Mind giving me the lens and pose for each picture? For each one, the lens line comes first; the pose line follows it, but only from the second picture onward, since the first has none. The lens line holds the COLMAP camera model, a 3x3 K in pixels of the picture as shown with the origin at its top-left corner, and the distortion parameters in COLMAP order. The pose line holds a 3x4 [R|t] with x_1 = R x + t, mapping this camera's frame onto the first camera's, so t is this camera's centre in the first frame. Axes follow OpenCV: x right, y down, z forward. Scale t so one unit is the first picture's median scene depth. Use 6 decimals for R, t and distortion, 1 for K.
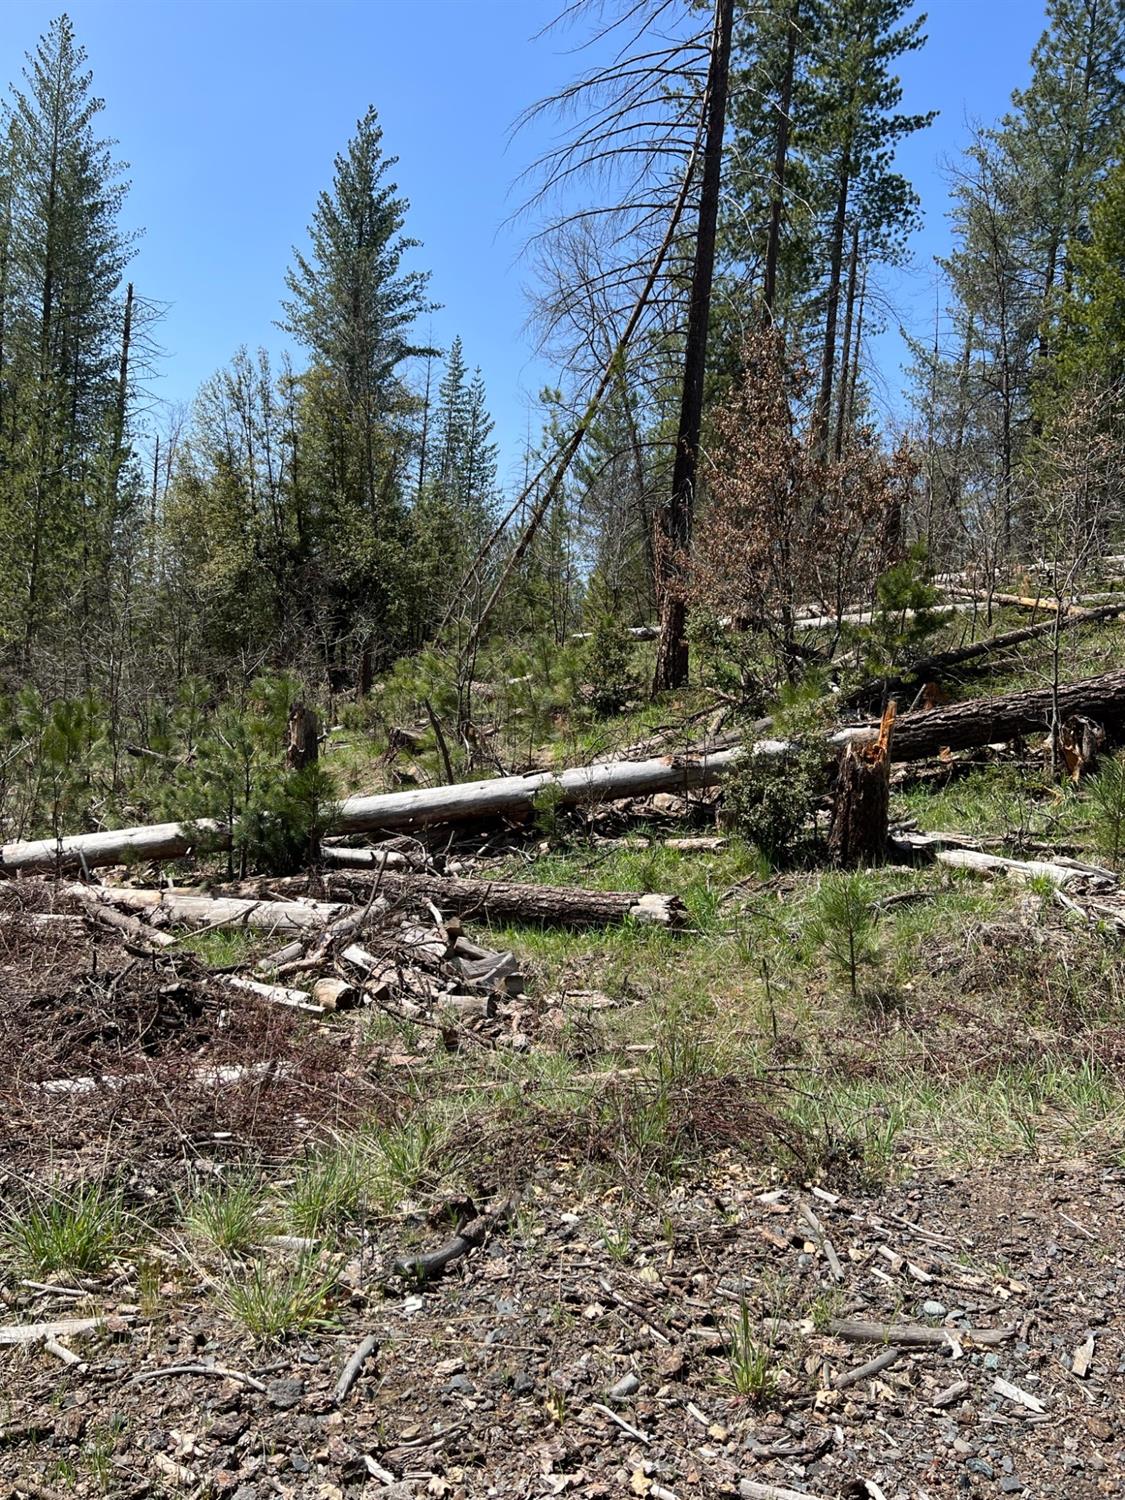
lens RADIAL K [[1089.4, 0, 550.6], [0, 1089.4, 745.2], [0, 0, 1]] dist [0.068570, -0.073281]
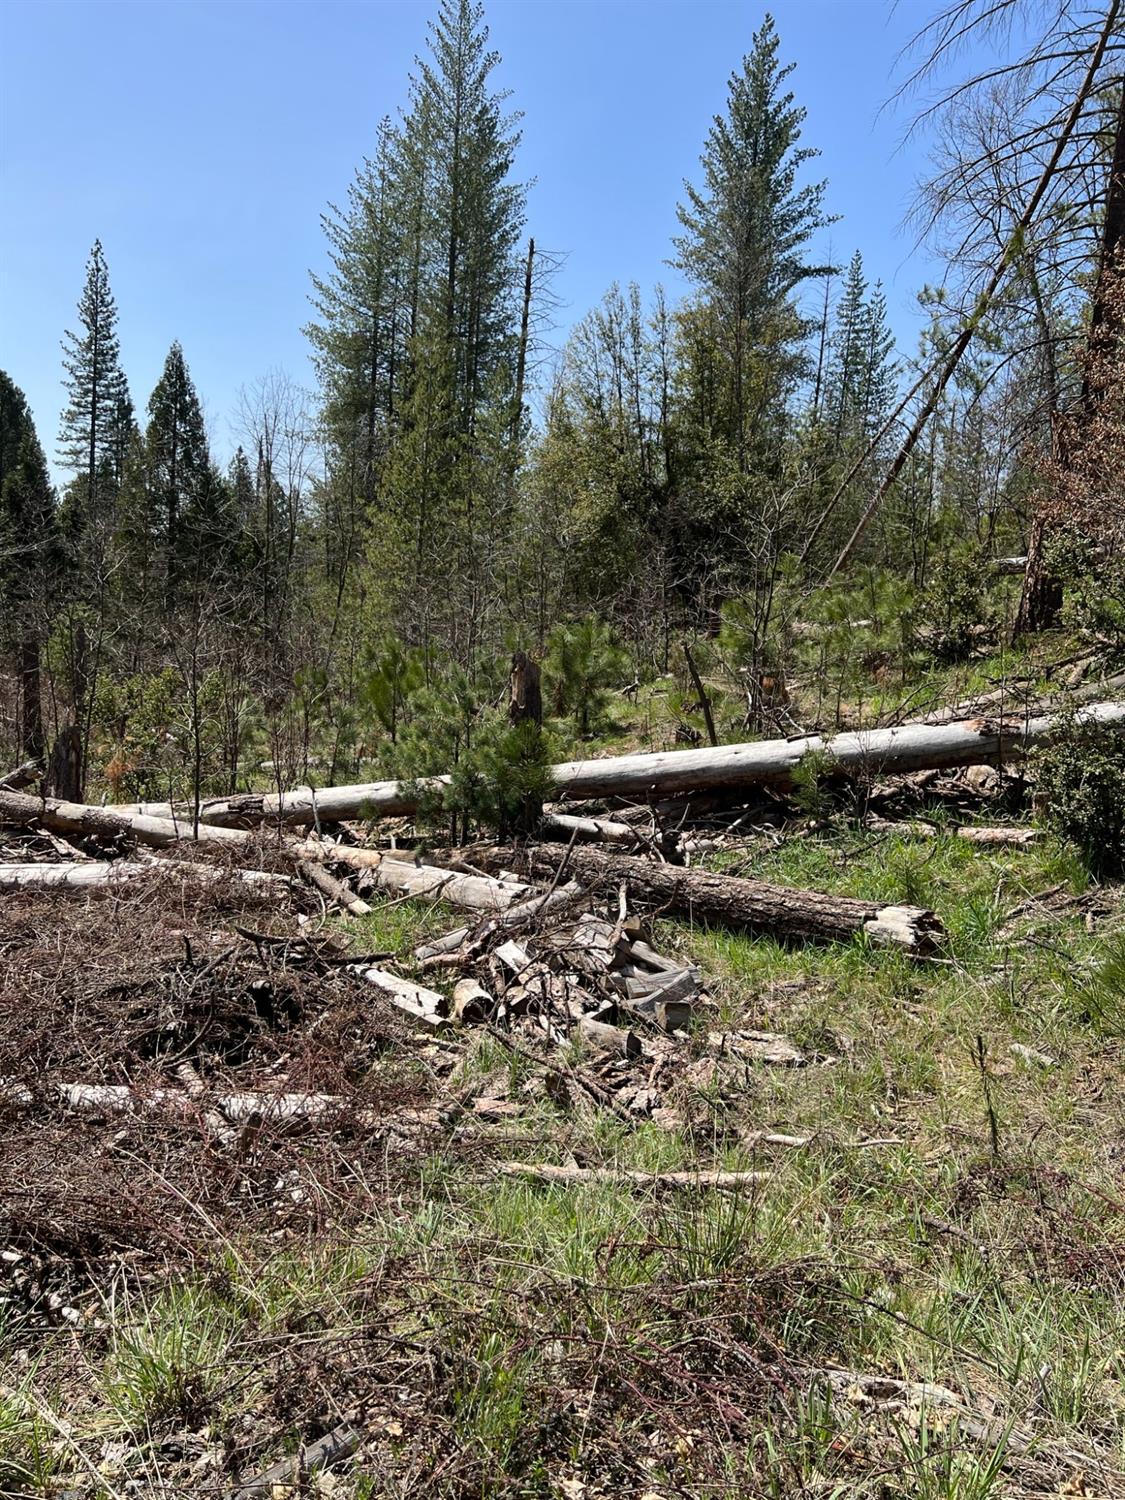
lens RADIAL K [[1106.2, 0, 560.6], [0, 1106.2, 728.9], [0, 0, 1]] dist [0.047635, -0.041394]
pose [[0.939877, 0.025177, -0.340584, 0.098945], [-0.012800, 0.999175, 0.038538, -0.010156], [0.341274, -0.031862, 0.939424, 0.145512]]
